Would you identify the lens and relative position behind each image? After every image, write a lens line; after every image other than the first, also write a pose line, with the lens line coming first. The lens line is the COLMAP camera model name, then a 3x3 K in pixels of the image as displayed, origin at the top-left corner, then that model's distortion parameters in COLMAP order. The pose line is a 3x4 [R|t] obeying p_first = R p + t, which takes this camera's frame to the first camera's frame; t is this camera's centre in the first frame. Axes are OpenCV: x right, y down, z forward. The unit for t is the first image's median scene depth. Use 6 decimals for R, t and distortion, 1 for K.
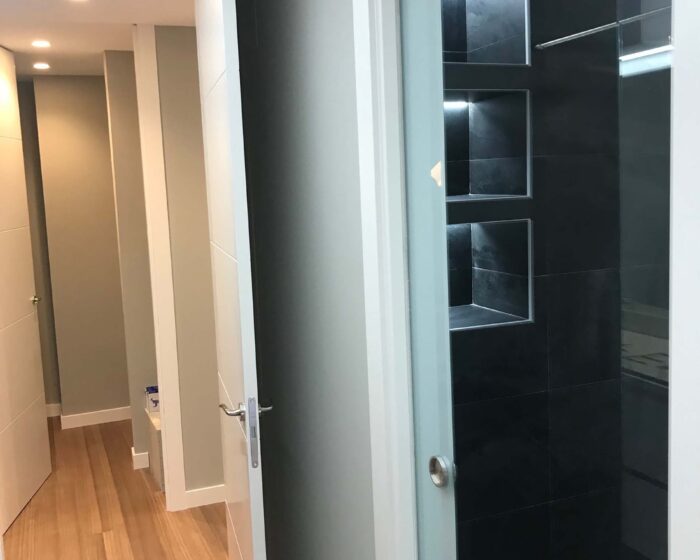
lens RADIAL K [[755.7, 0, 347.6], [0, 755.7, 271.2], [0, 0, 1]] dist [0.019448, -0.031665]
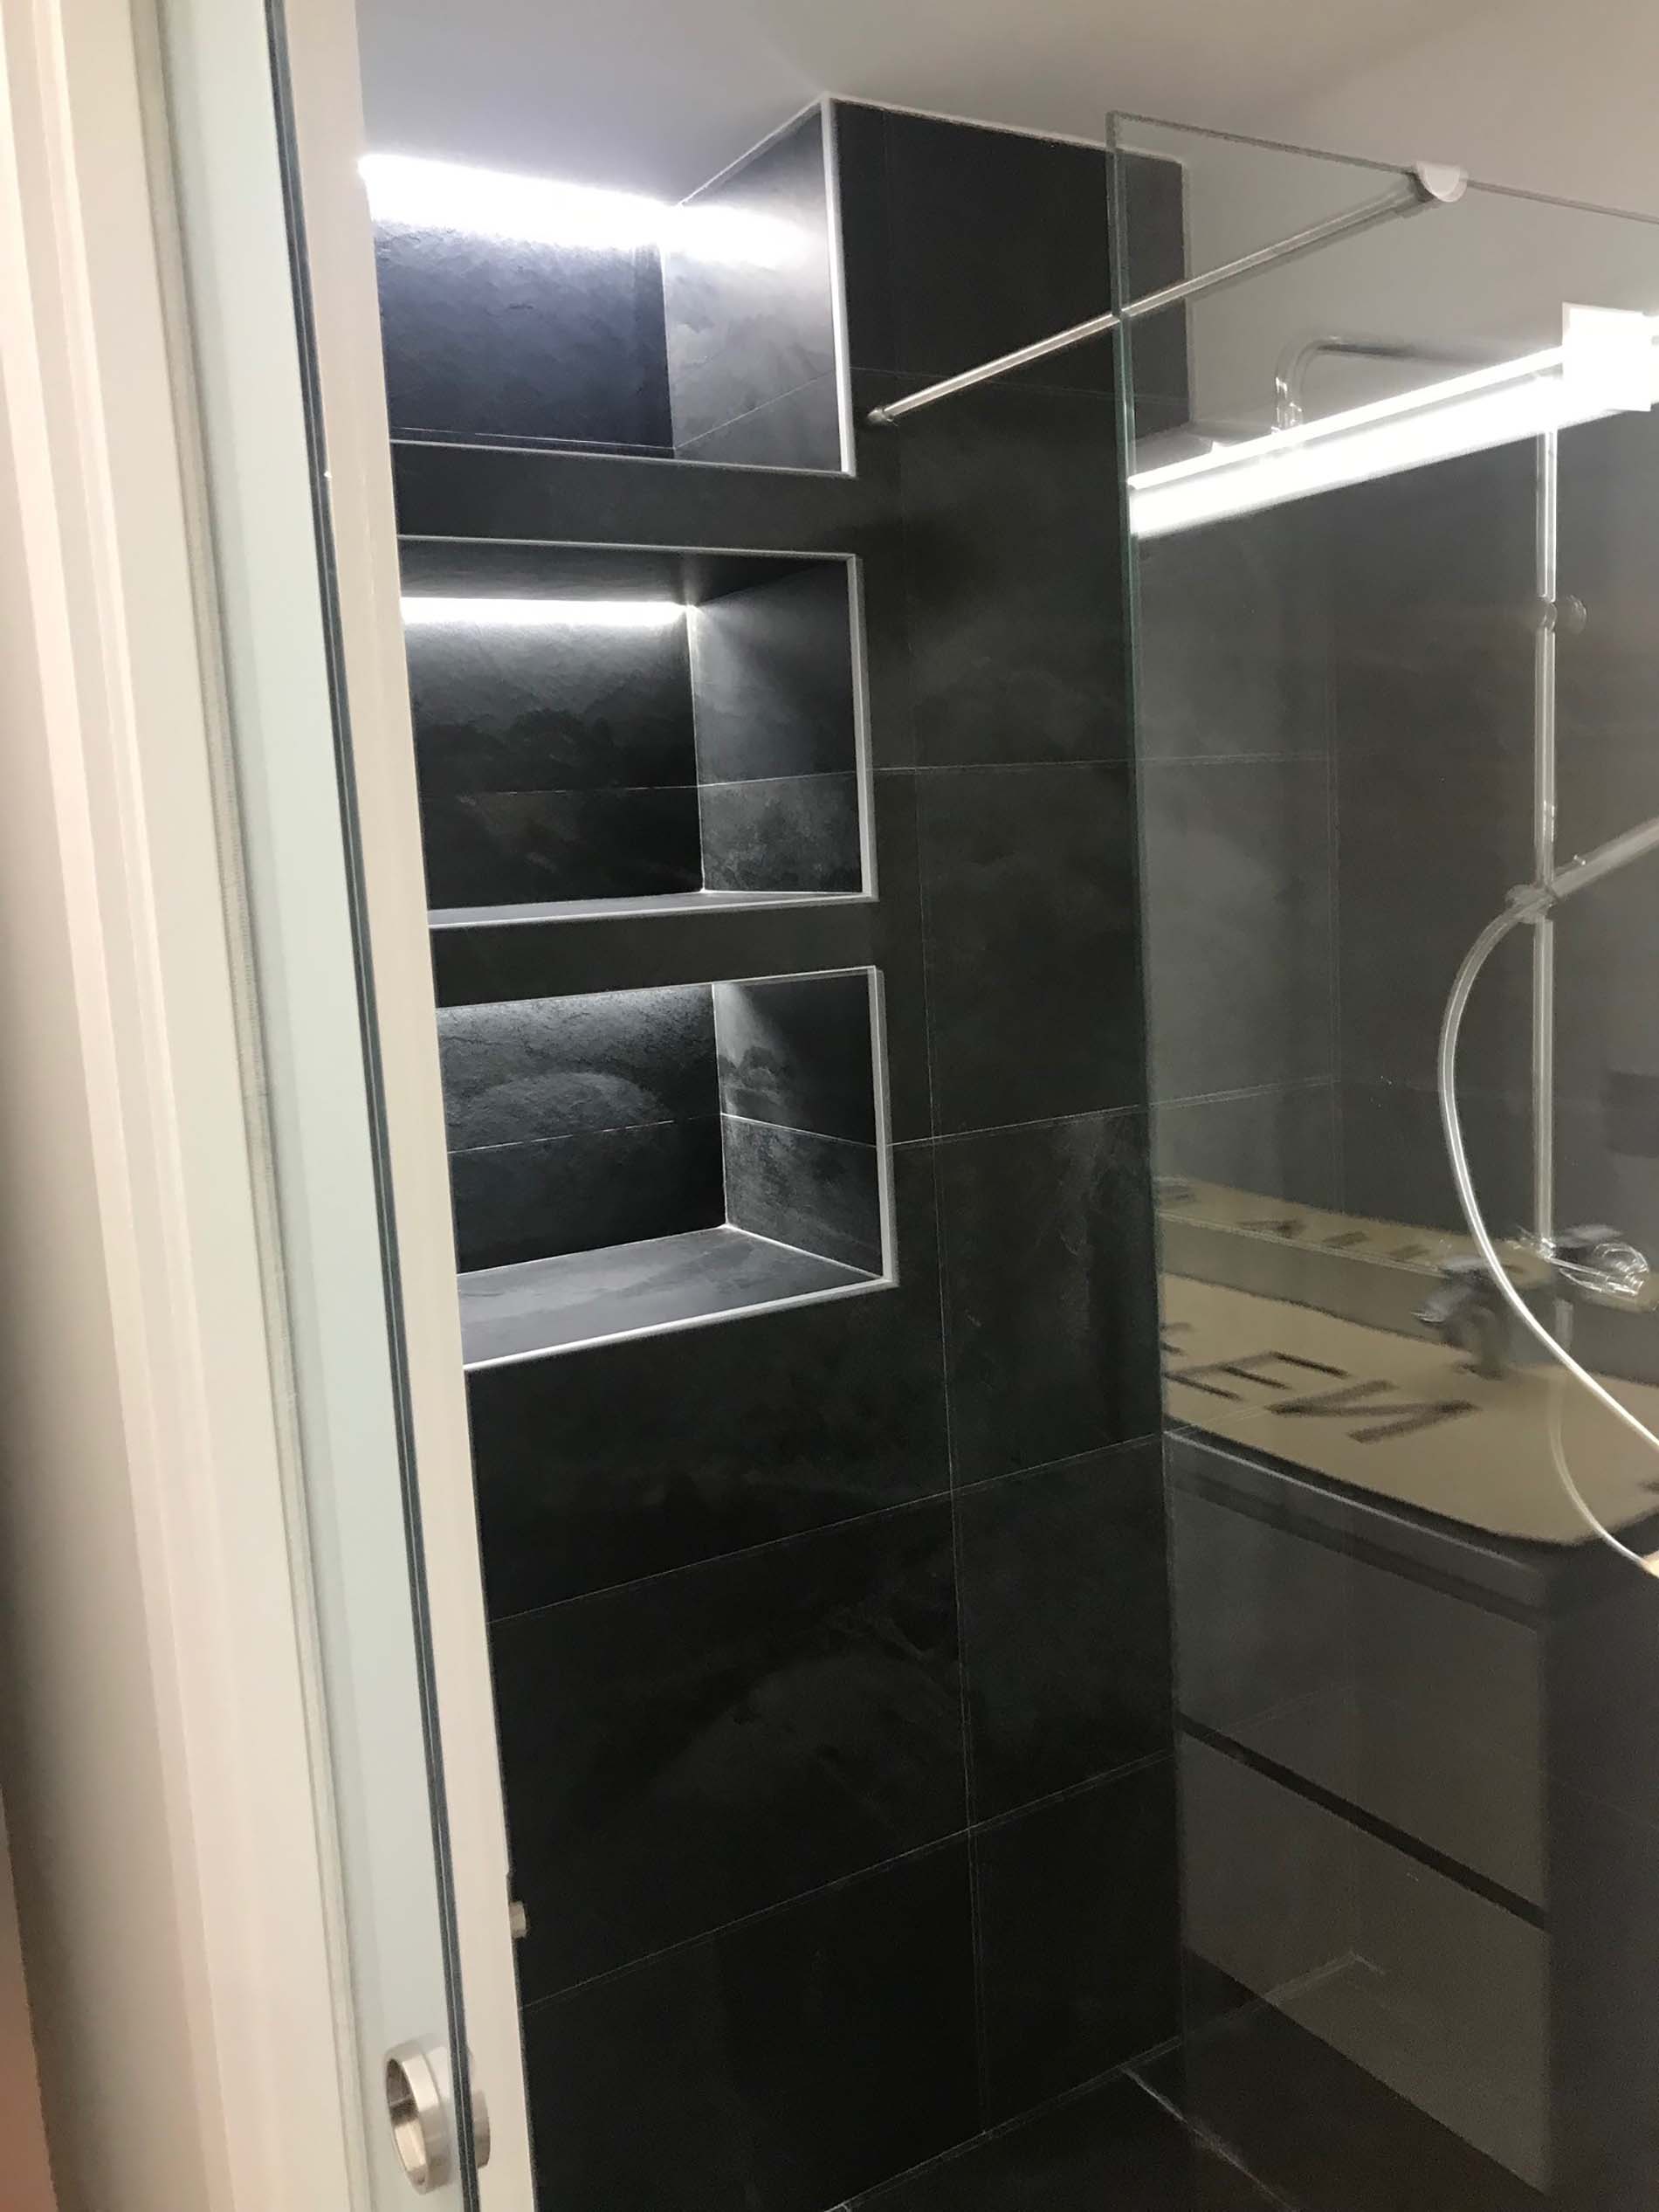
lens RADIAL K [[1807.0, 0, 829.5], [0, 1807.0, 1106.0], [0, 0, 1]] dist [0.001218, 0.007996]
pose [[0.984909, -0.037307, 0.169006, 0.084801], [0.034408, 0.999207, 0.020049, -0.024178], [-0.169620, -0.013931, 0.985411, 0.234175]]
